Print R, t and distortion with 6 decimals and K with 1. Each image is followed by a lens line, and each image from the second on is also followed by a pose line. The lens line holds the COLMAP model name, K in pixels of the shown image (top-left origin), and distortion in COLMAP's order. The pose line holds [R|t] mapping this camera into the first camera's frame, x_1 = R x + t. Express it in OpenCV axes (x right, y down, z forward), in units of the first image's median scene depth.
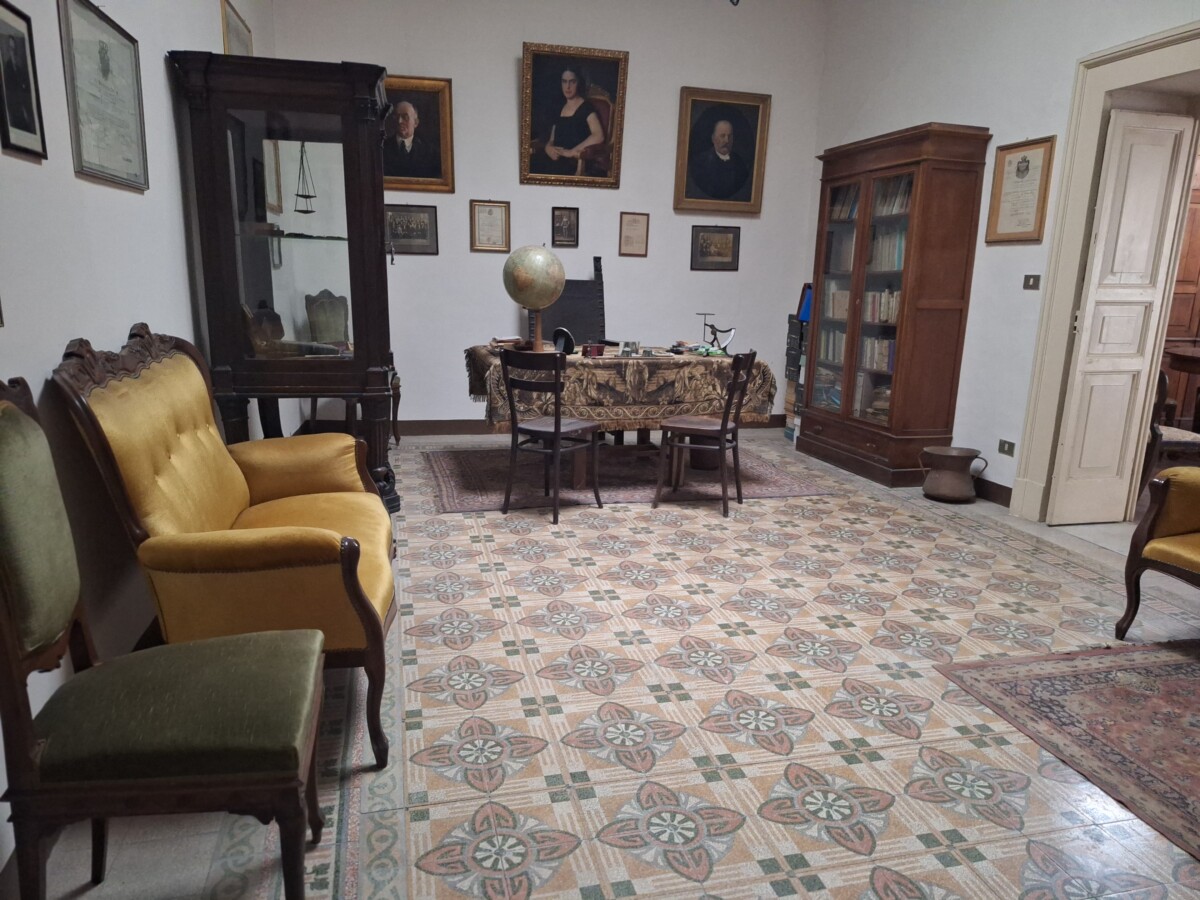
lens RADIAL K [[832.2, 0, 605.5], [0, 832.2, 458.4], [0, 0, 1]] dist [0.038669, -0.033492]
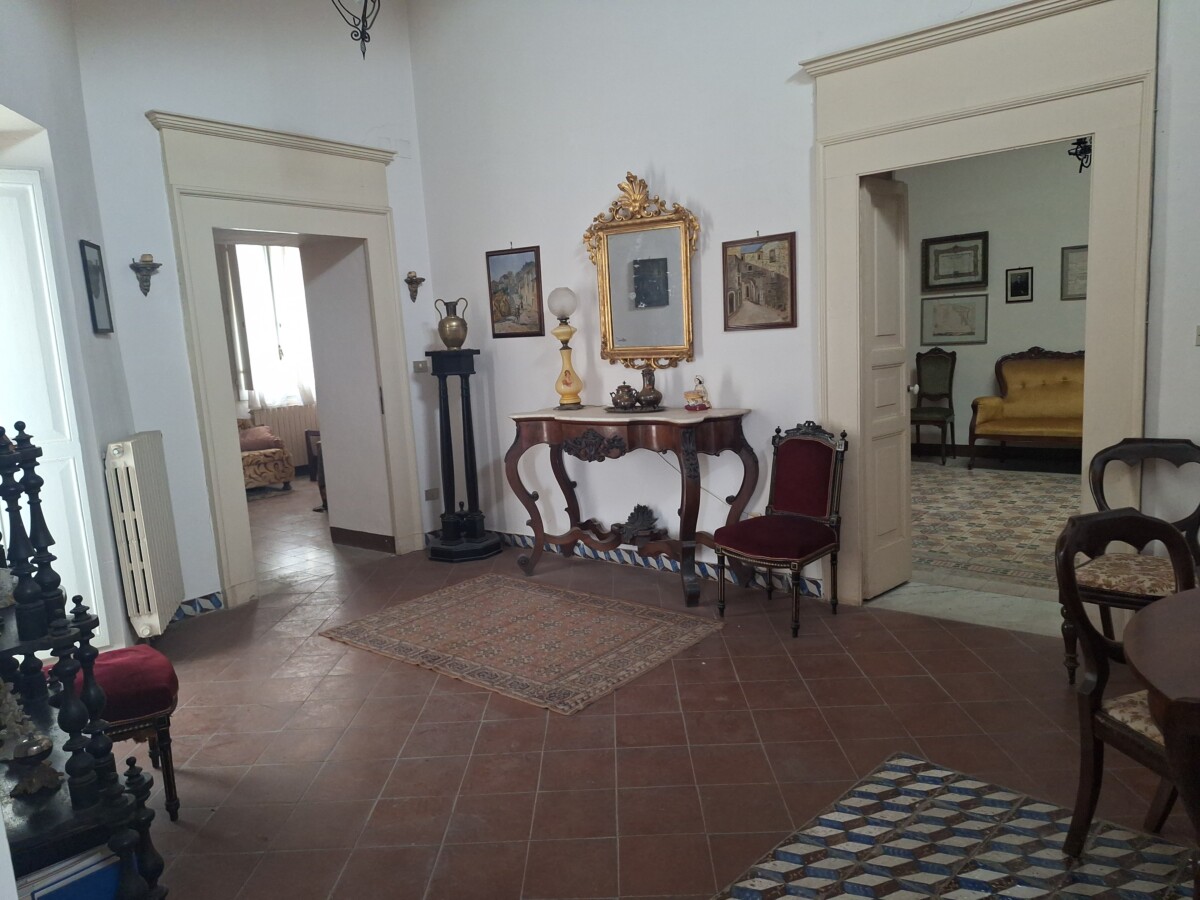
lens RADIAL K [[832.2, 0, 605.5], [0, 832.2, 458.4], [0, 0, 1]] dist [0.038669, -0.033492]
pose [[-0.804037, 0.104408, -0.585341, 1.892599], [-0.091300, 0.951106, 0.295062, -0.368612], [0.587528, 0.290682, -0.755192, 1.707947]]
